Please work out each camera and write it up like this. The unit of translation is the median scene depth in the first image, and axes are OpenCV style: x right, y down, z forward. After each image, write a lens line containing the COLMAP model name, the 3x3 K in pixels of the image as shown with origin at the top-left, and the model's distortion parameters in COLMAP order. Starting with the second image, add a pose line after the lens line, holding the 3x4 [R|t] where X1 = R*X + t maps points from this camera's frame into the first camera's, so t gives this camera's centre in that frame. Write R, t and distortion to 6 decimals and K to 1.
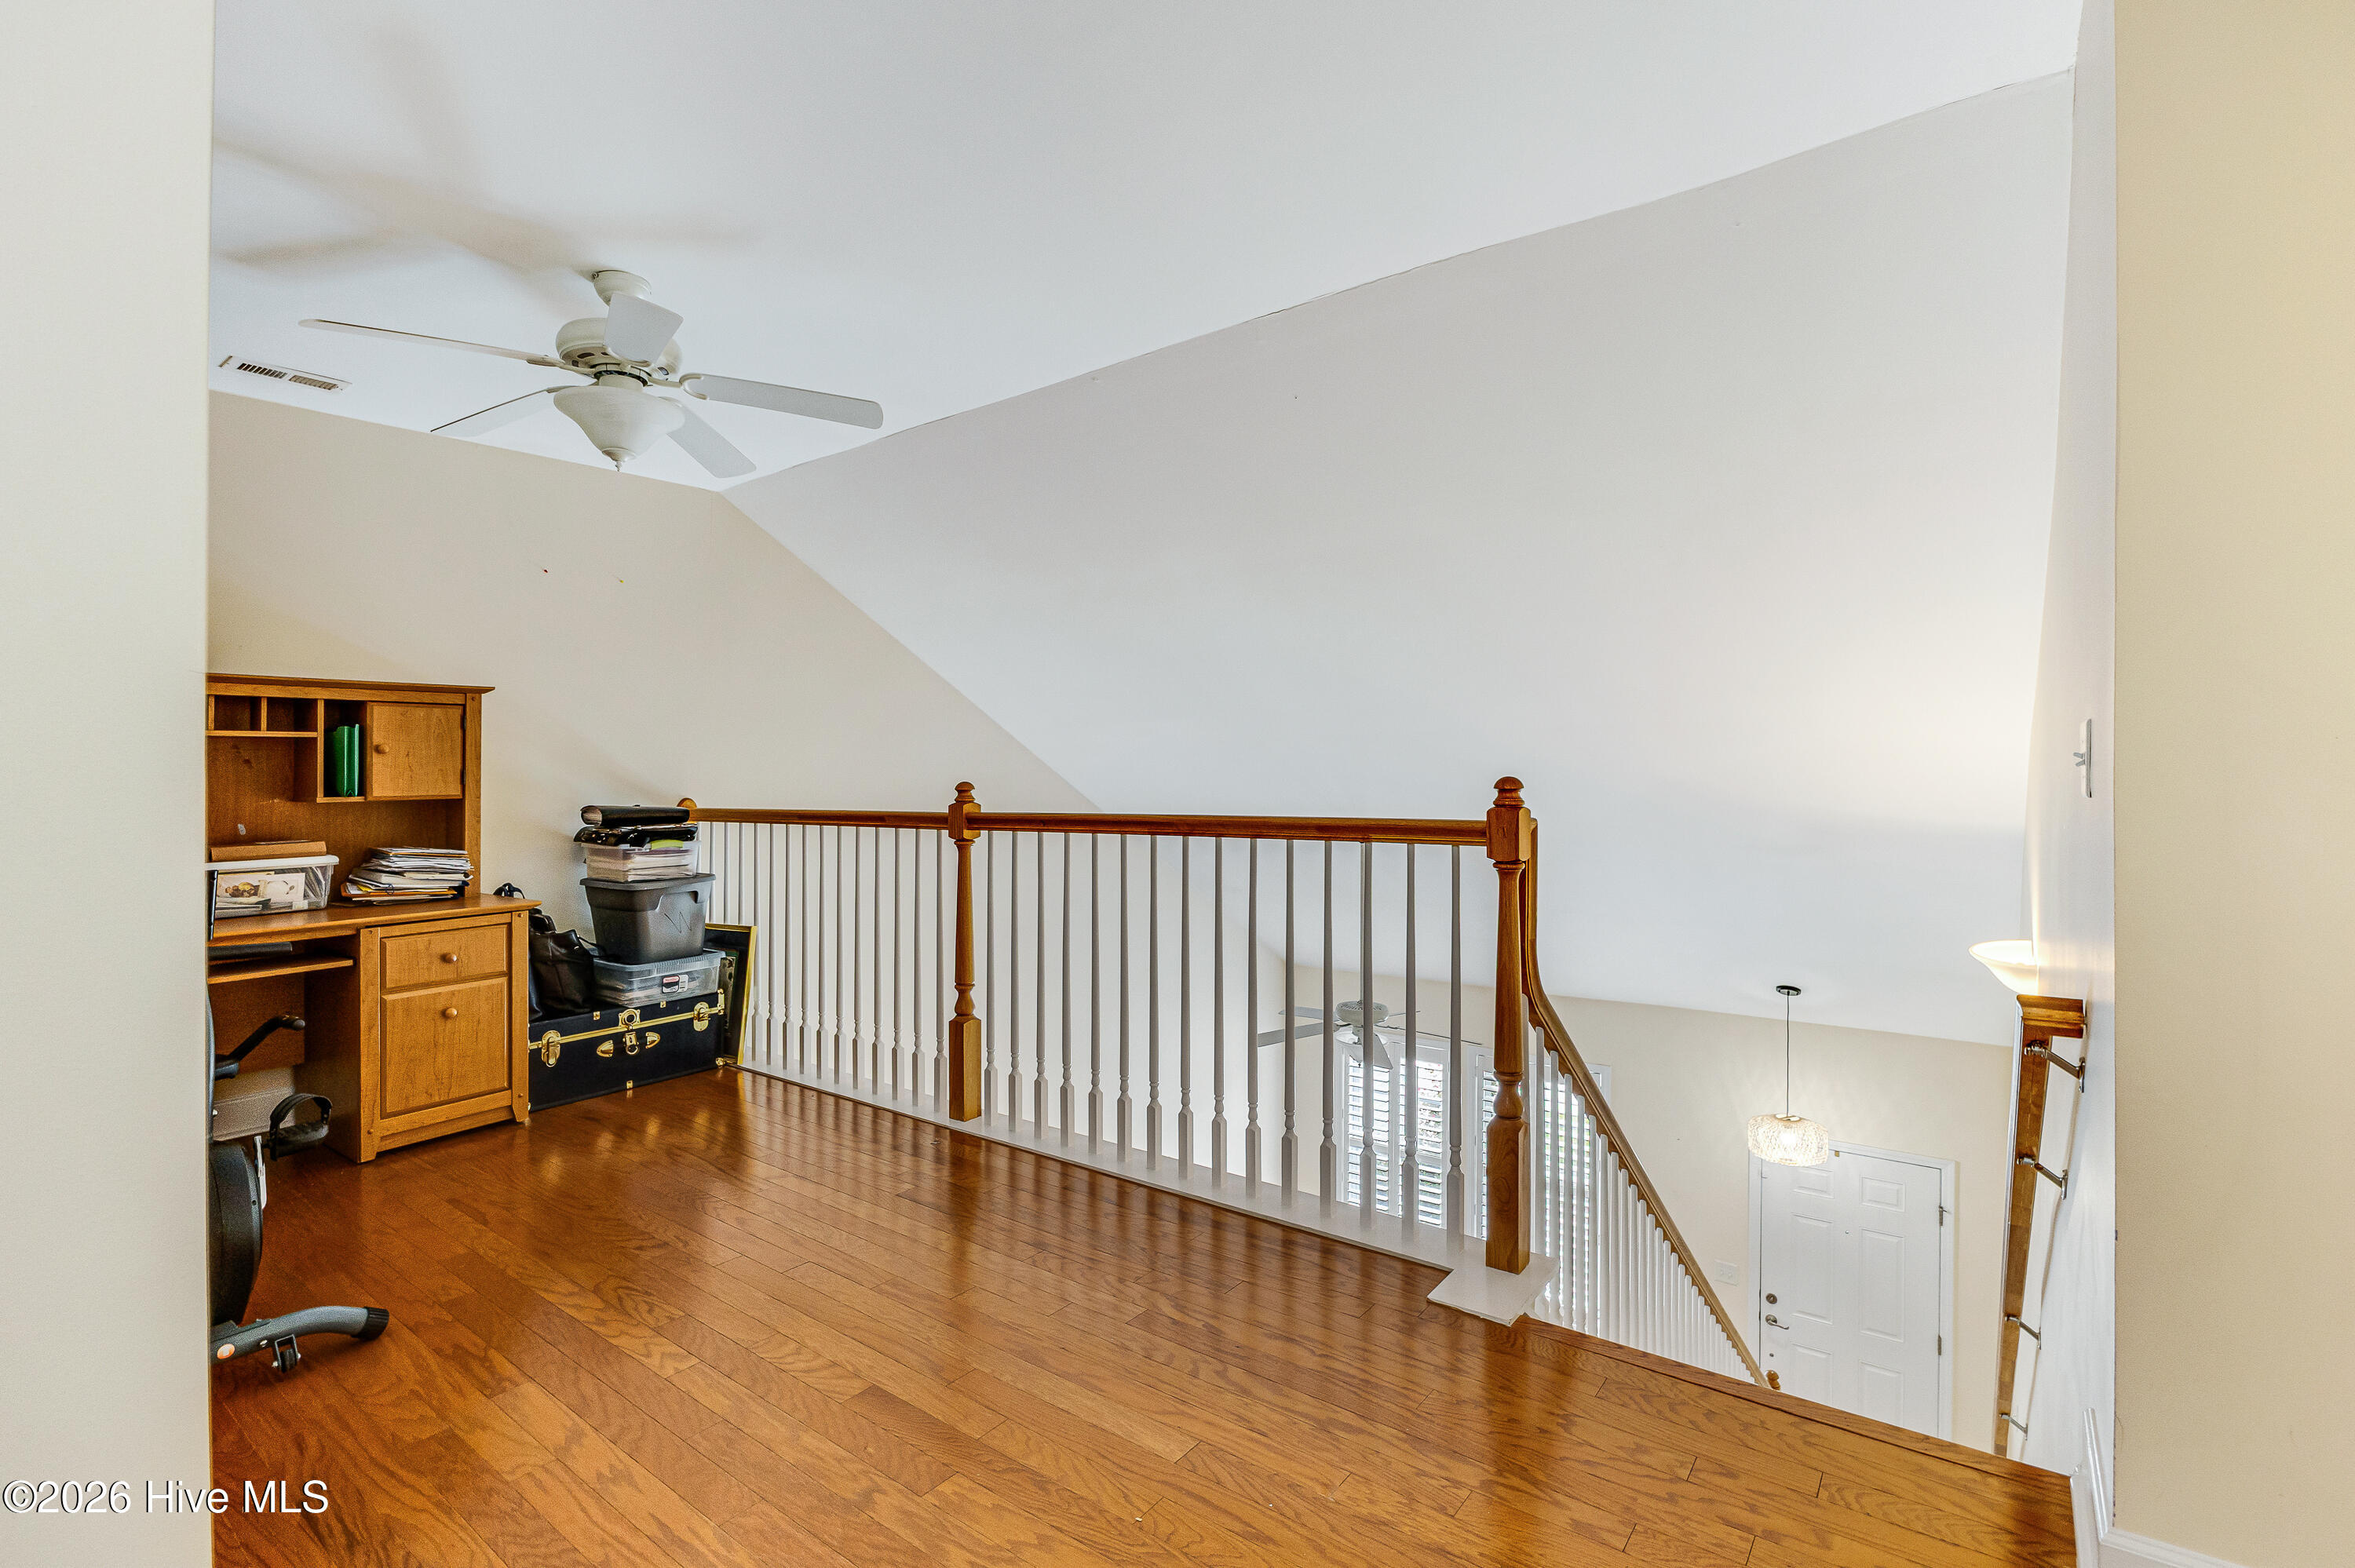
lens RADIAL K [[1091.1, 0, 1177.2], [0, 1091.1, 778.7], [0, 0, 1]] dist [-0.003239, -0.000219]
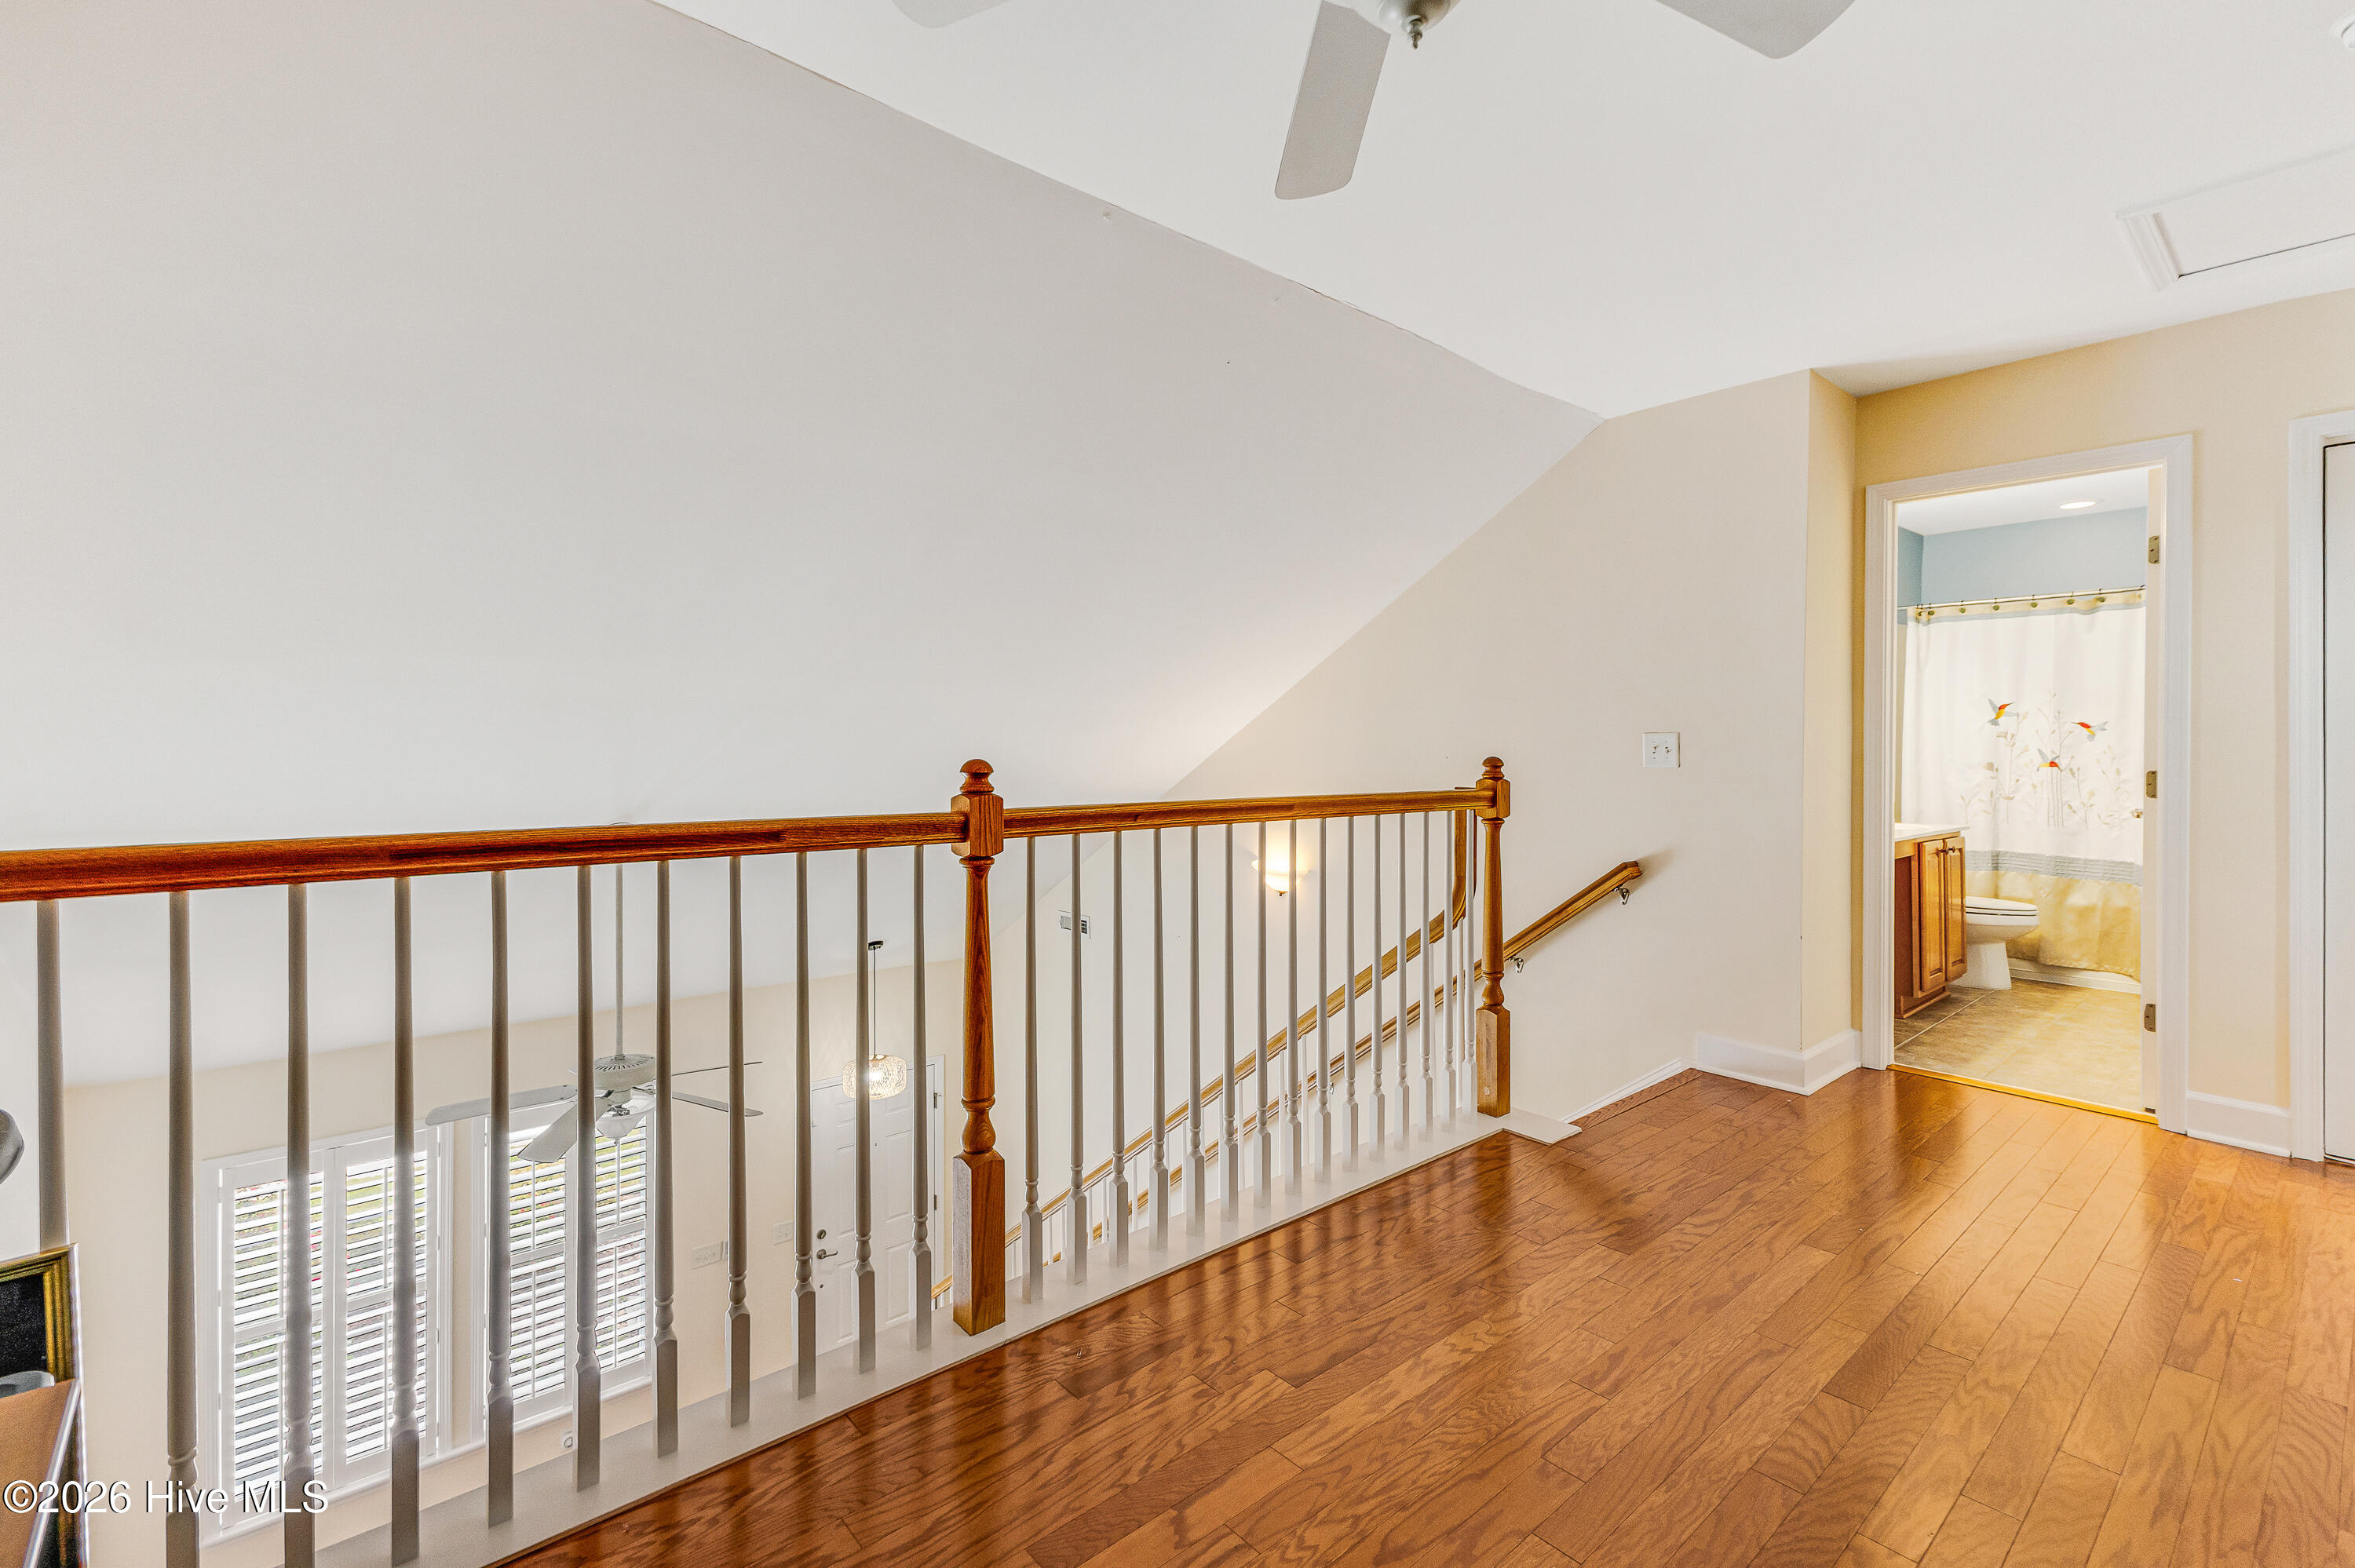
lens RADIAL K [[1034.7, 0, 1185.0], [0, 1034.7, 787.4], [0, 0, 1]] dist [0.012267, -0.001238]
pose [[0.192371, -0.004921, 0.981310, -0.726818], [0.019153, 0.999816, 0.001259, 0.019574], [-0.981135, 0.018553, 0.192429, 0.781581]]
